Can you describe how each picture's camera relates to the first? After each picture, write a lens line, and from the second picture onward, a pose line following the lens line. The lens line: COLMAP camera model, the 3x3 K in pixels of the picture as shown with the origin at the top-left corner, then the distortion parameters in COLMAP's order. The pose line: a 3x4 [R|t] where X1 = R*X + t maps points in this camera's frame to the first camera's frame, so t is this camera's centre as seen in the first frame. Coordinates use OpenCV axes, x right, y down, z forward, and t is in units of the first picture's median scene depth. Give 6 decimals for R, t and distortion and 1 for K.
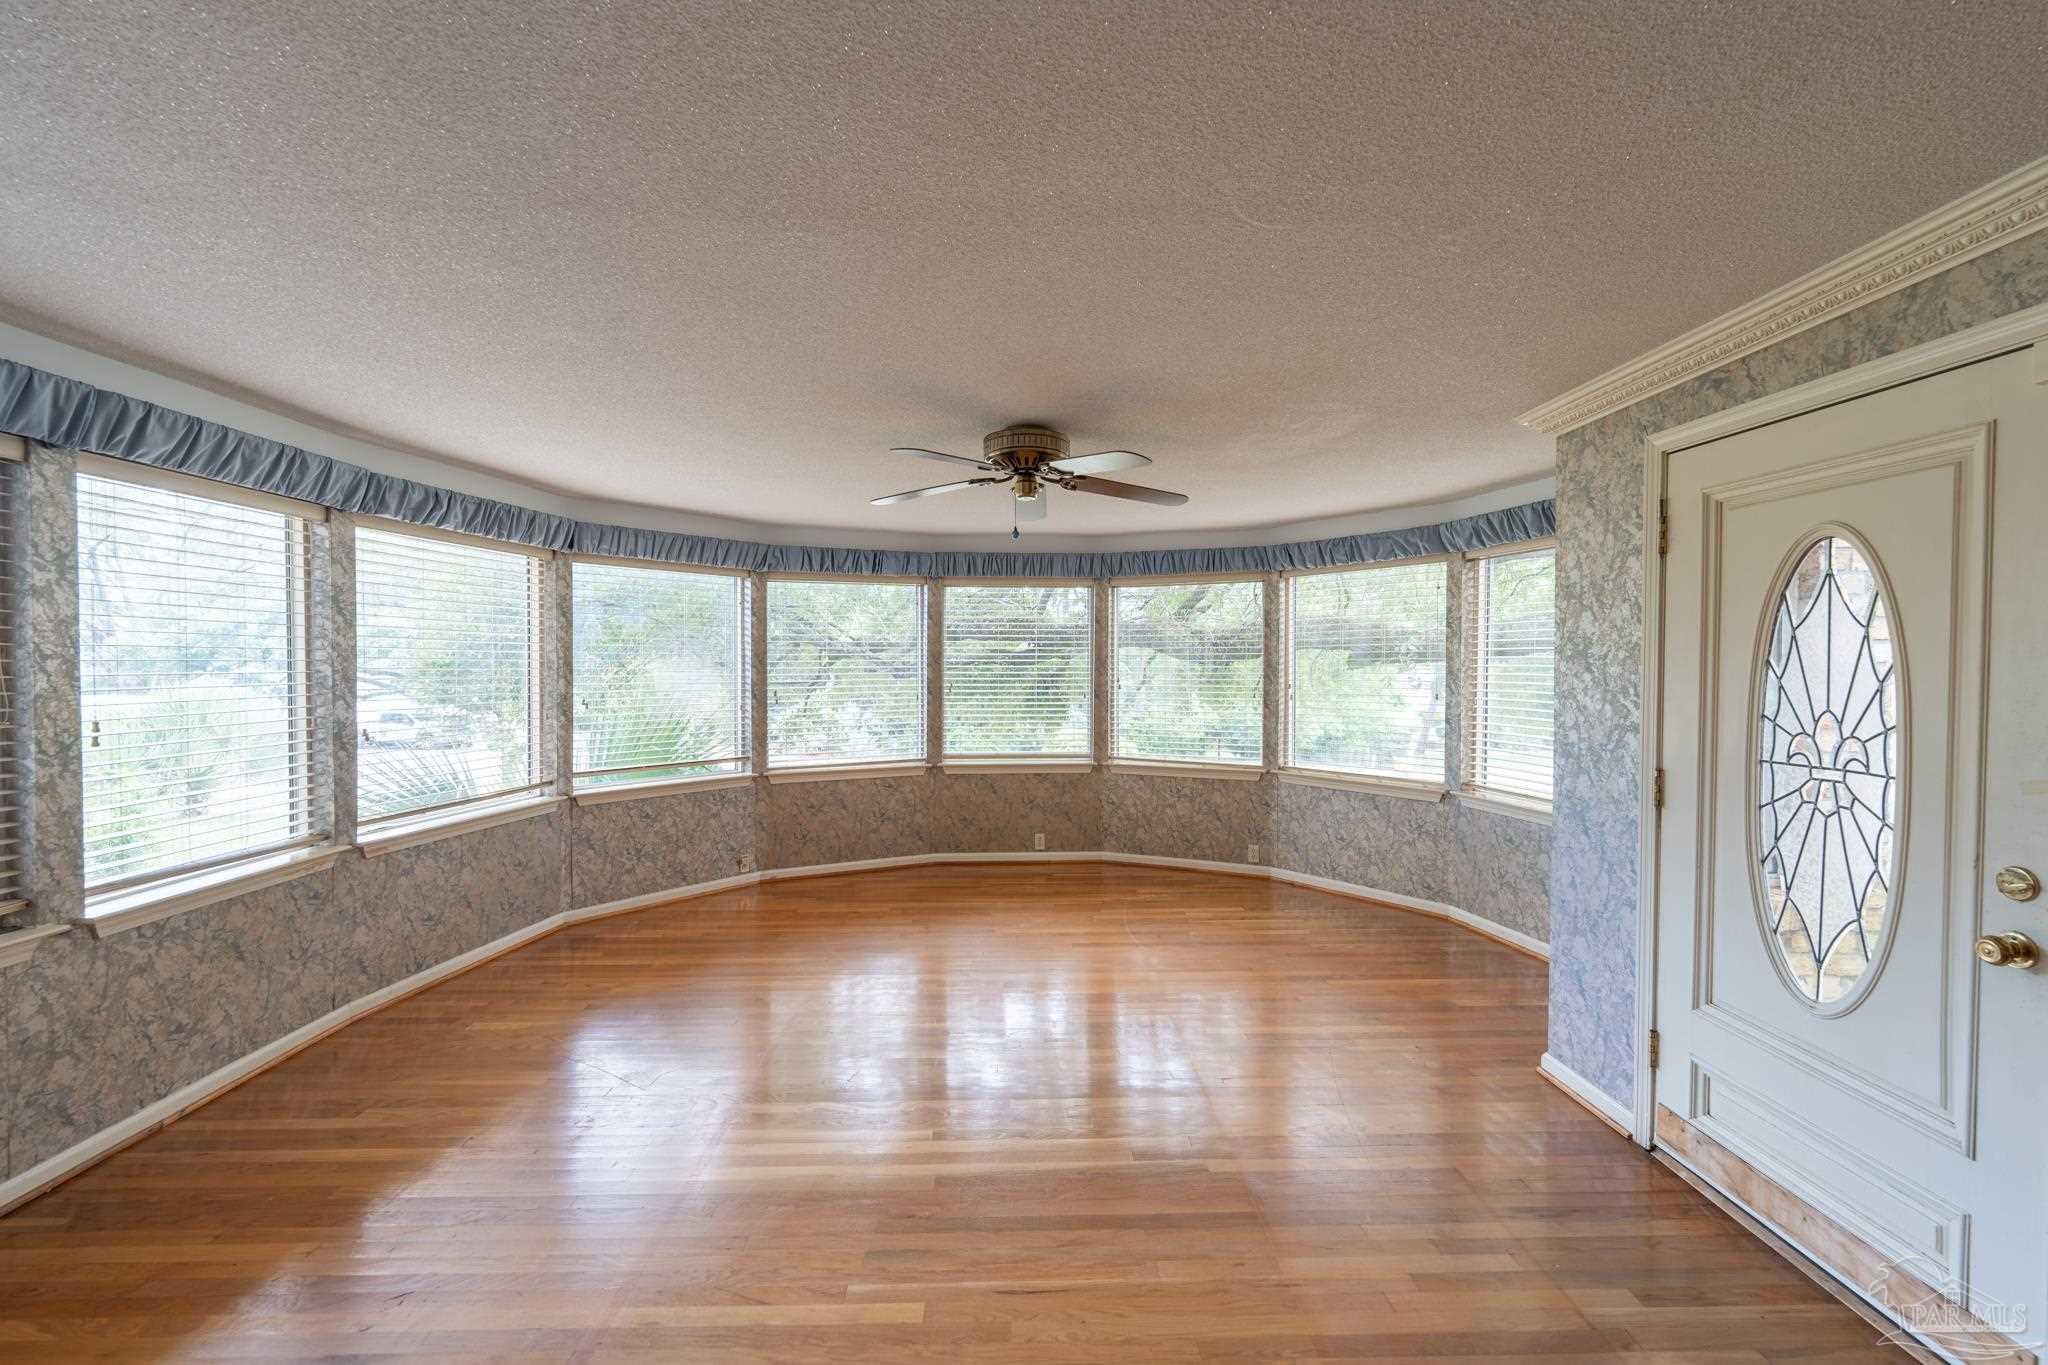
lens RADIAL K [[833.6, 0, 1034.3], [0, 833.6, 677.4], [0, 0, 1]] dist [-0.003708, -0.000487]
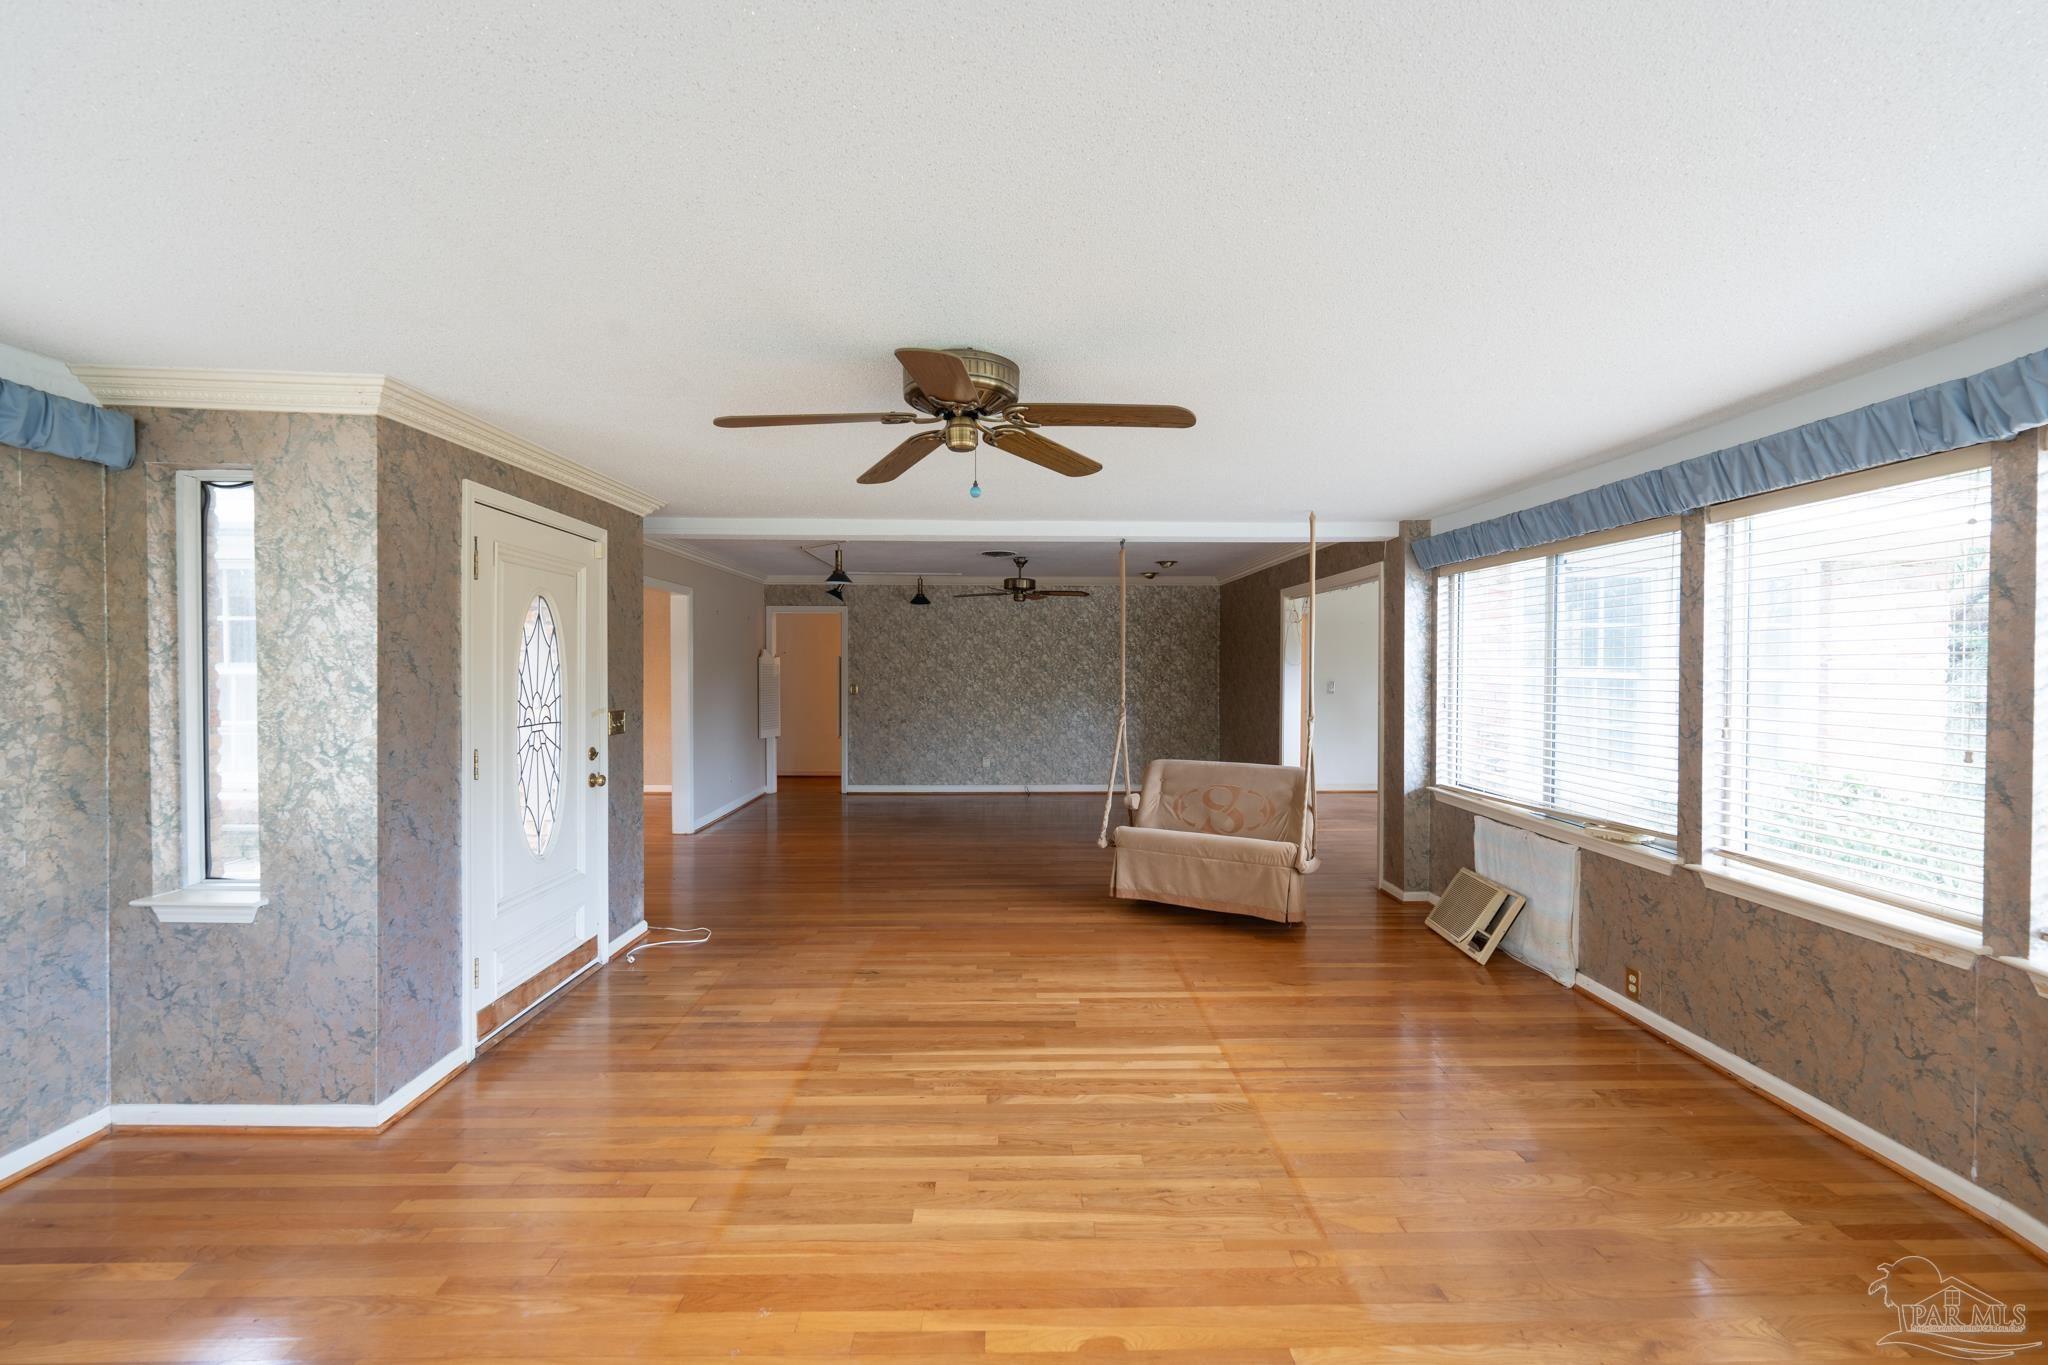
lens RADIAL K [[833.6, 0, 1034.3], [0, 833.6, 677.4], [0, 0, 1]] dist [-0.003708, -0.000487]
pose [[-0.999986, -0.004068, 0.003445, -0.121217], [-0.003954, 0.999464, 0.032510, -0.053449], [-0.003576, 0.032496, -0.999465, 2.748862]]
